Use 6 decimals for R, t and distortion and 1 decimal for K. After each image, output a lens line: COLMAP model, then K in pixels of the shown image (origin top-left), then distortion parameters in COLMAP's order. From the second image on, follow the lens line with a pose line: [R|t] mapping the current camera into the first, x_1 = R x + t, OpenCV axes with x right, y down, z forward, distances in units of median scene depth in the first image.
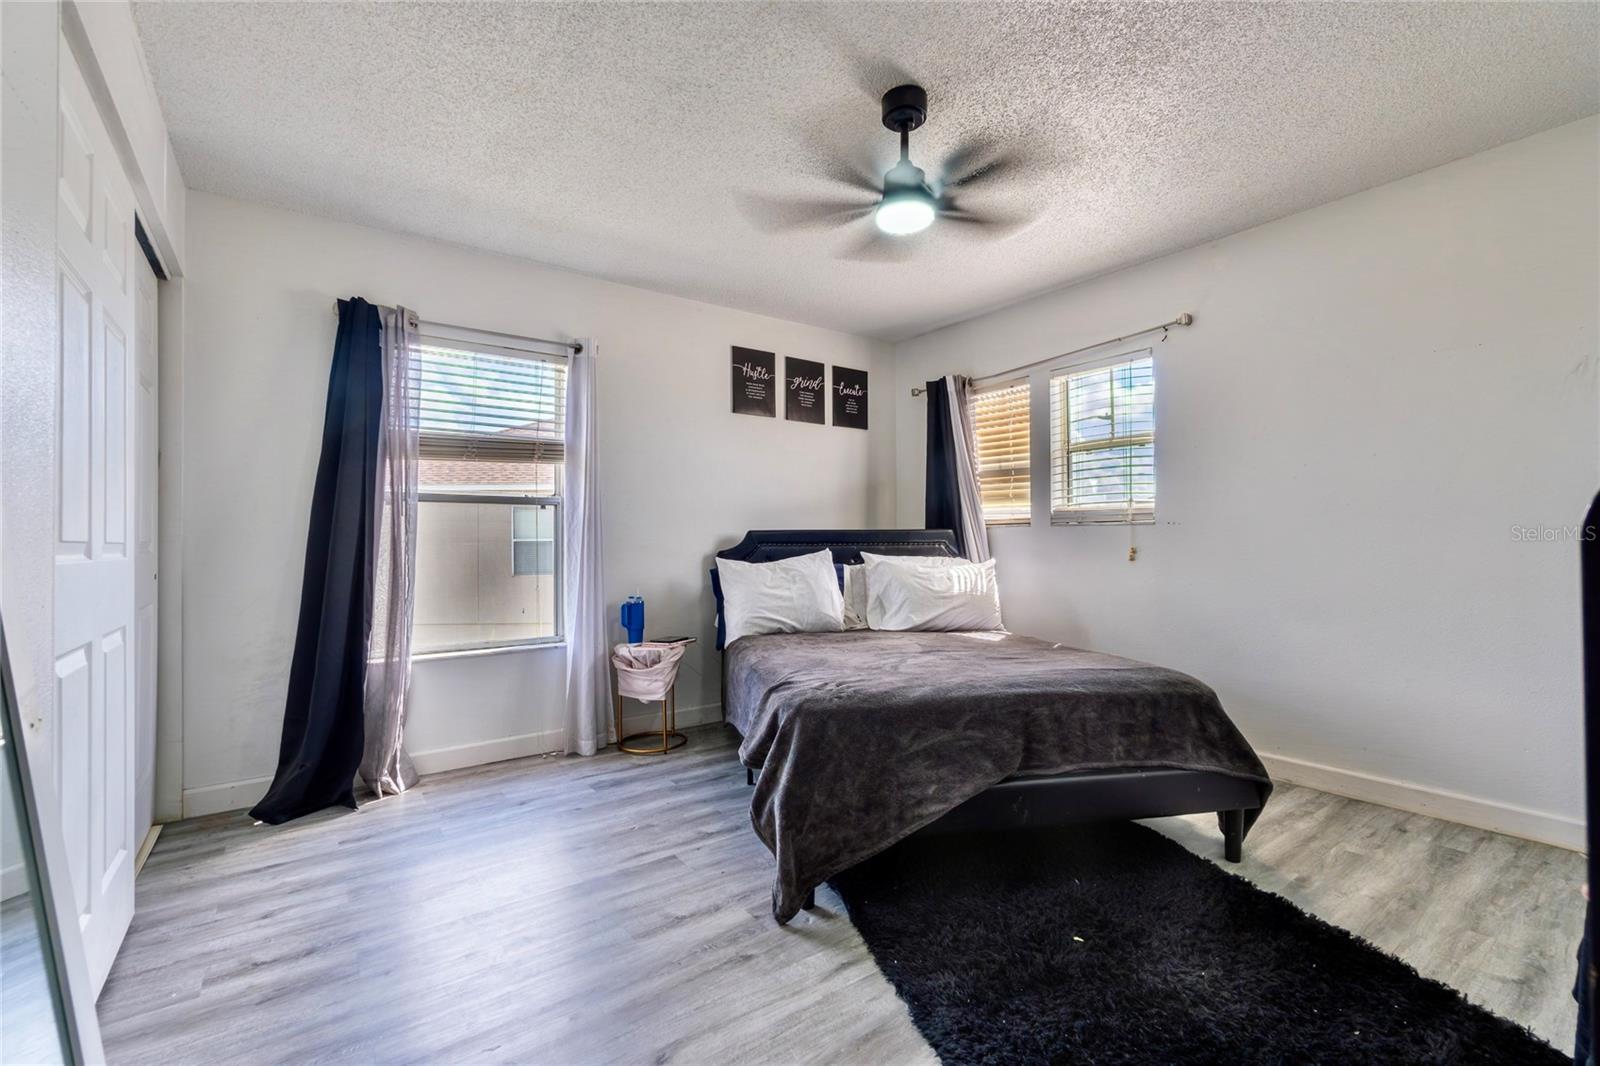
lens RADIAL K [[695.8, 0, 800.0], [0, 695.8, 533.0], [0, 0, 1]] dist [-0.002353, -0.000315]
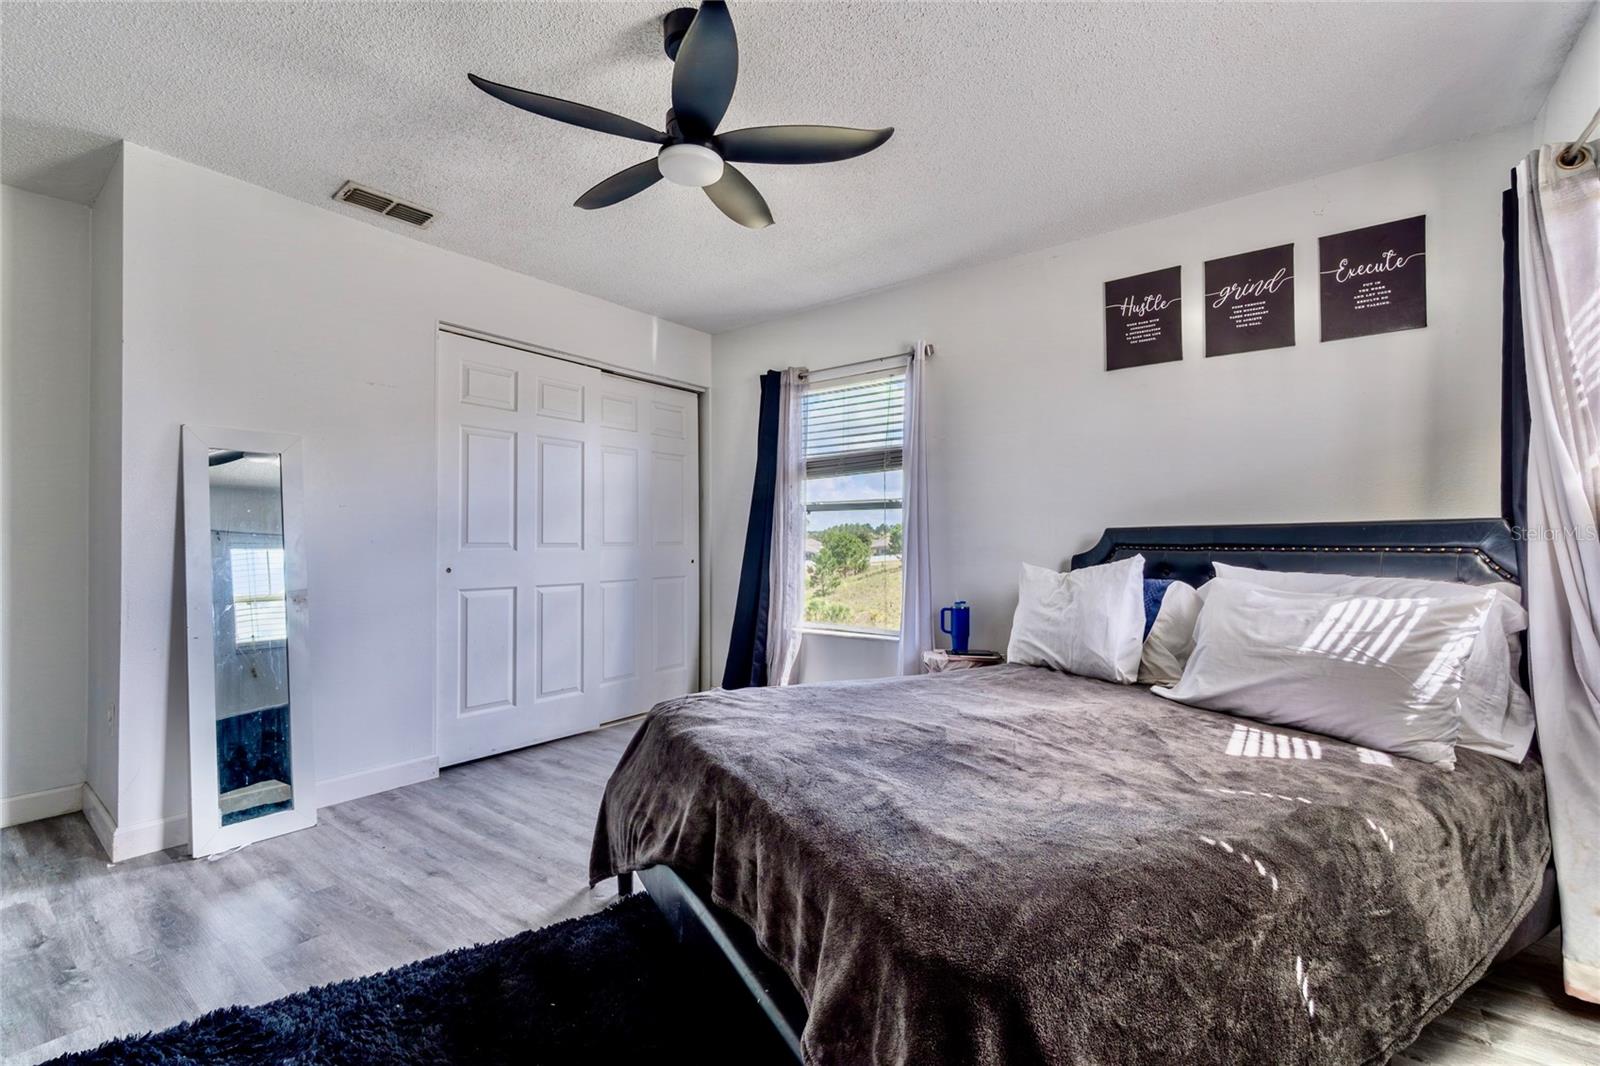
lens RADIAL K [[695.8, 0, 800.0], [0, 695.8, 533.0], [0, 0, 1]] dist [-0.002353, -0.000315]
pose [[0.267736, -0.012319, -0.963414, 0.559942], [0.004983, 0.999923, -0.011401, 0.007935], [0.963479, -0.001748, 0.267776, 0.506724]]
